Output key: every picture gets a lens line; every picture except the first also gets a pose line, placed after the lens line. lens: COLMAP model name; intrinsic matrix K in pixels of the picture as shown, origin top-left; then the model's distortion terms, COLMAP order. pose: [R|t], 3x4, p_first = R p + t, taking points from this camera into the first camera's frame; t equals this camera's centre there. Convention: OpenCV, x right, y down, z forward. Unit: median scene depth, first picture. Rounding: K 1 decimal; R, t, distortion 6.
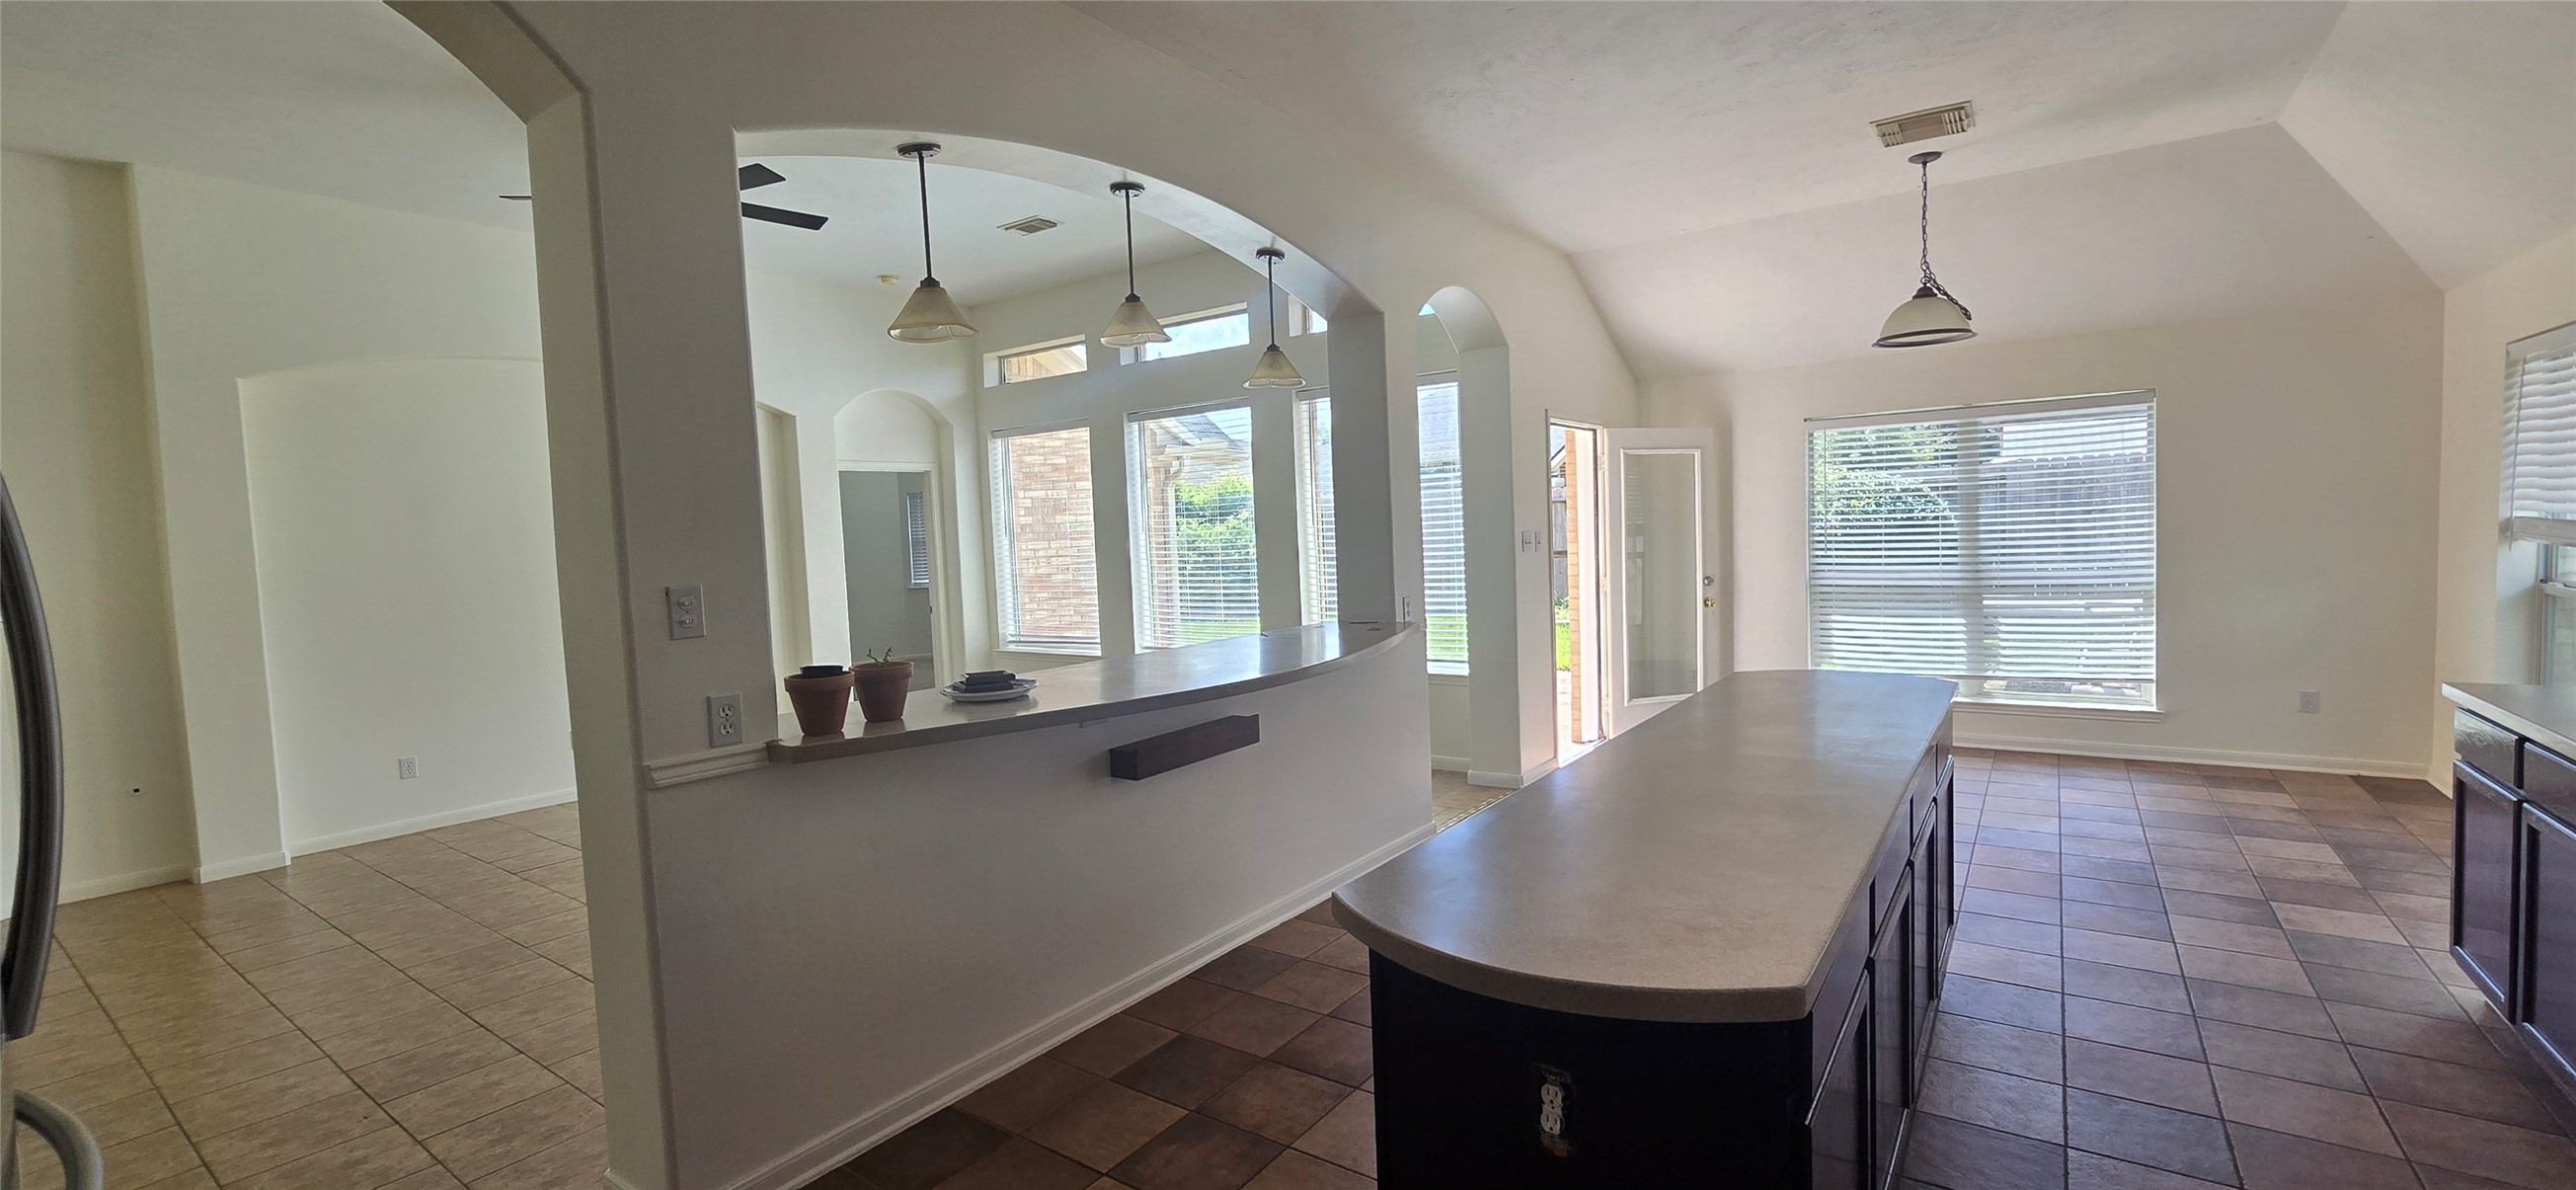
lens RADIAL K [[1052.9, 0, 1310.6], [0, 1052.9, 585.9], [0, 0, 1]] dist [-0.003756, -0.000541]
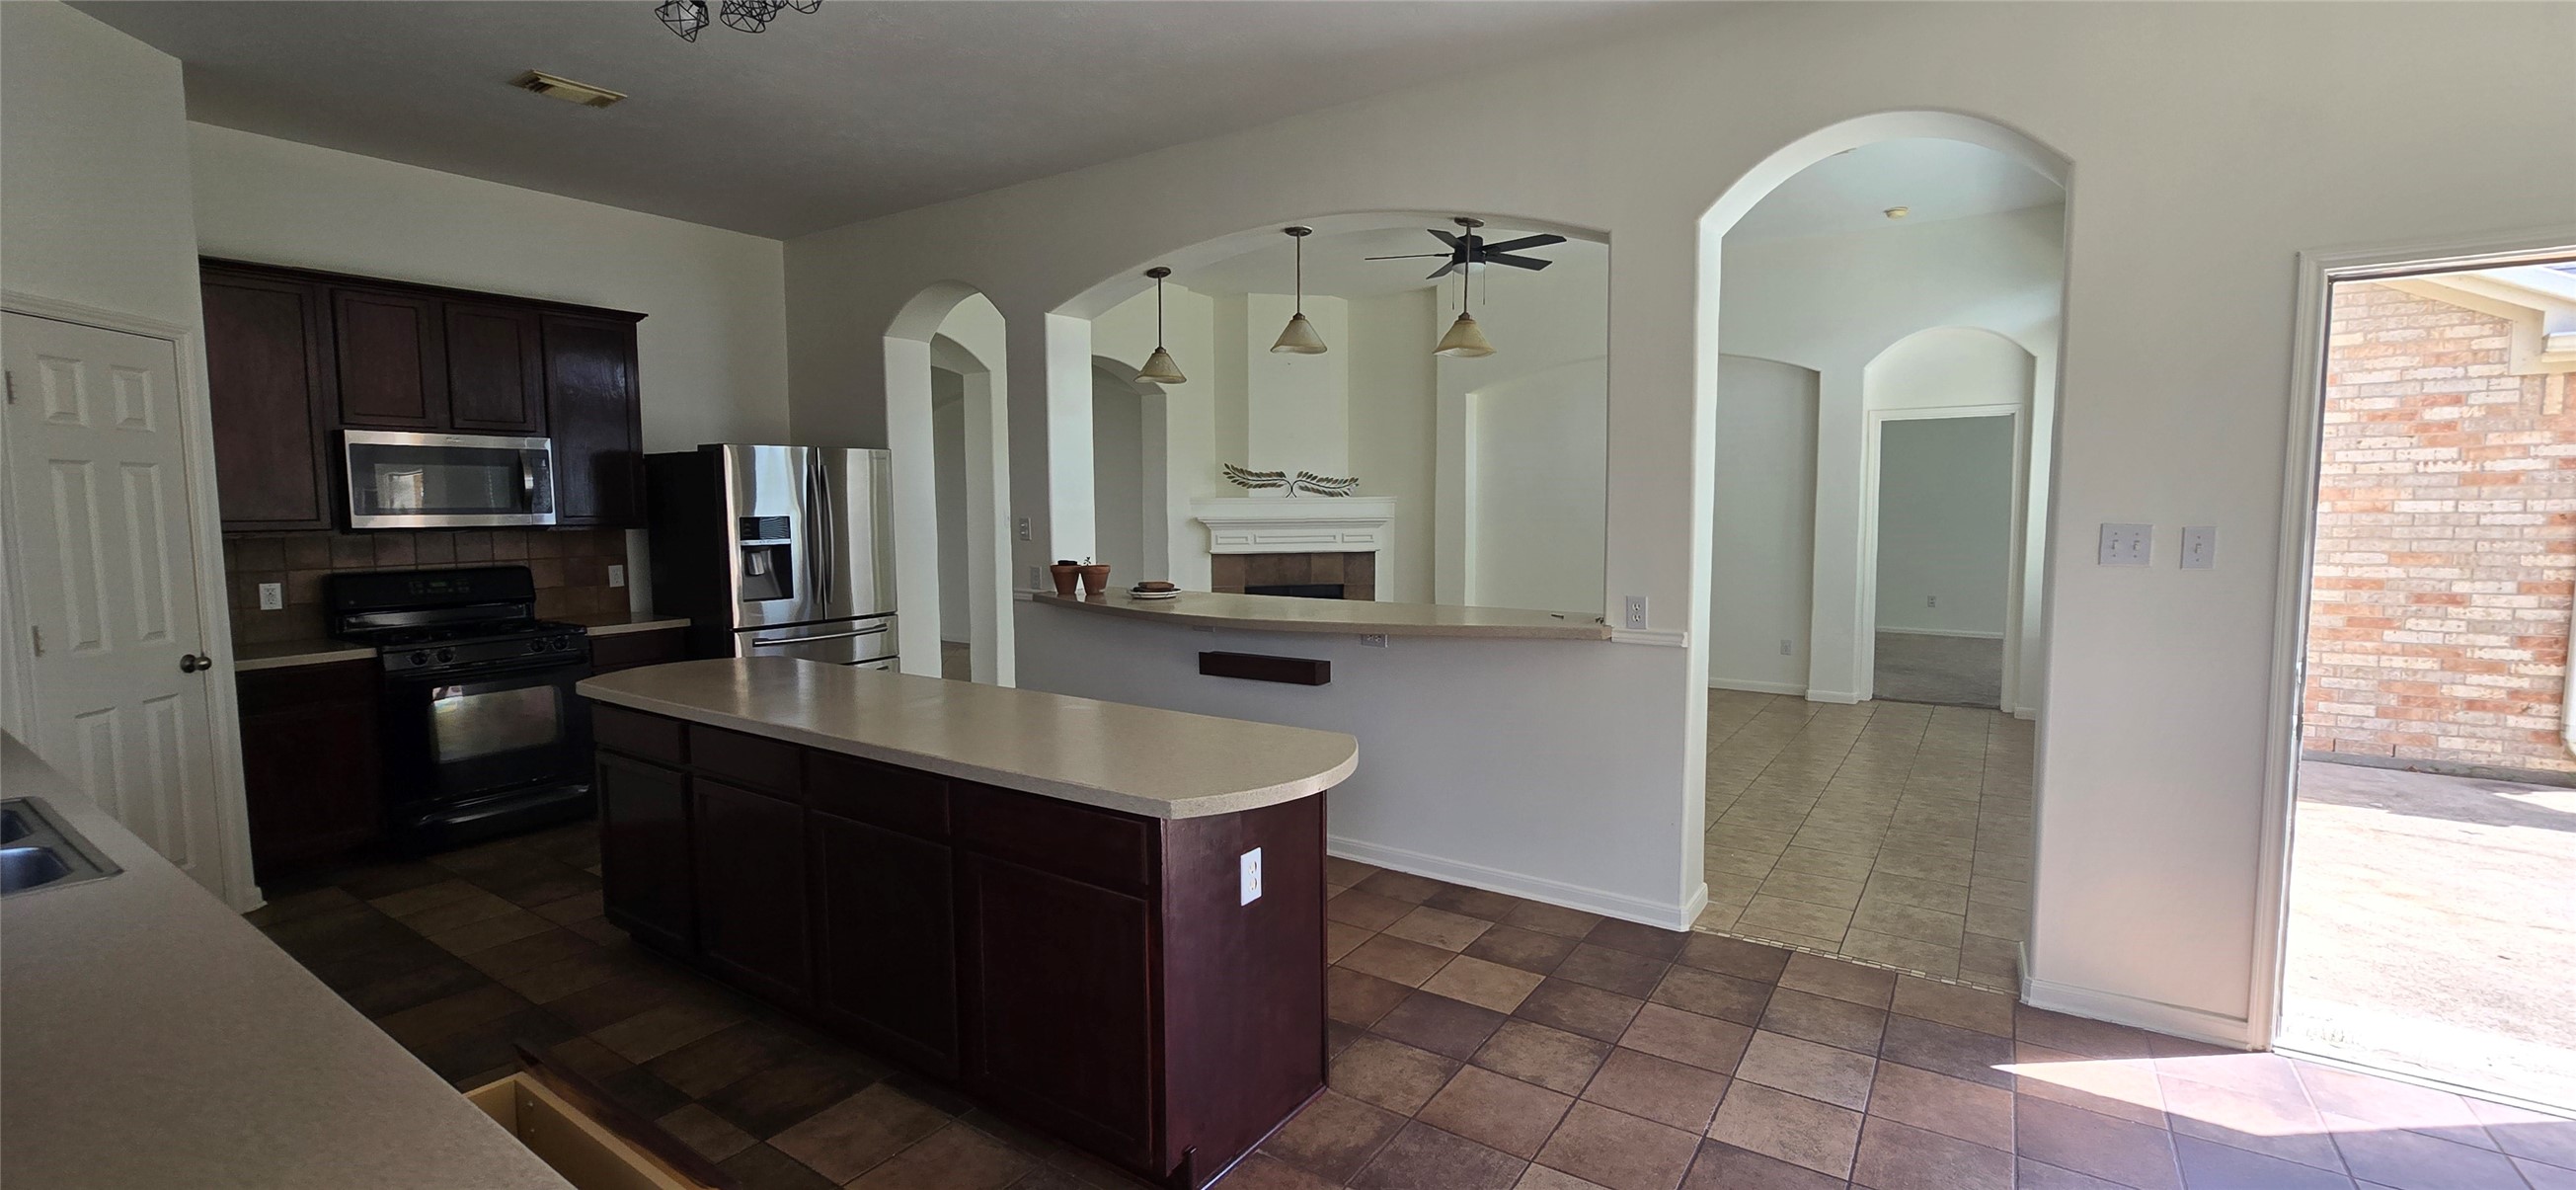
lens RADIAL K [[1052.9, 0, 1310.6], [0, 1052.9, 585.9], [0, 0, 1]] dist [-0.003756, -0.000541]
pose [[0.029955, 0.119109, -0.992429, 0.833475], [-0.050382, 0.991793, 0.117512, -0.074707], [0.998281, 0.046481, 0.035710, 0.724635]]
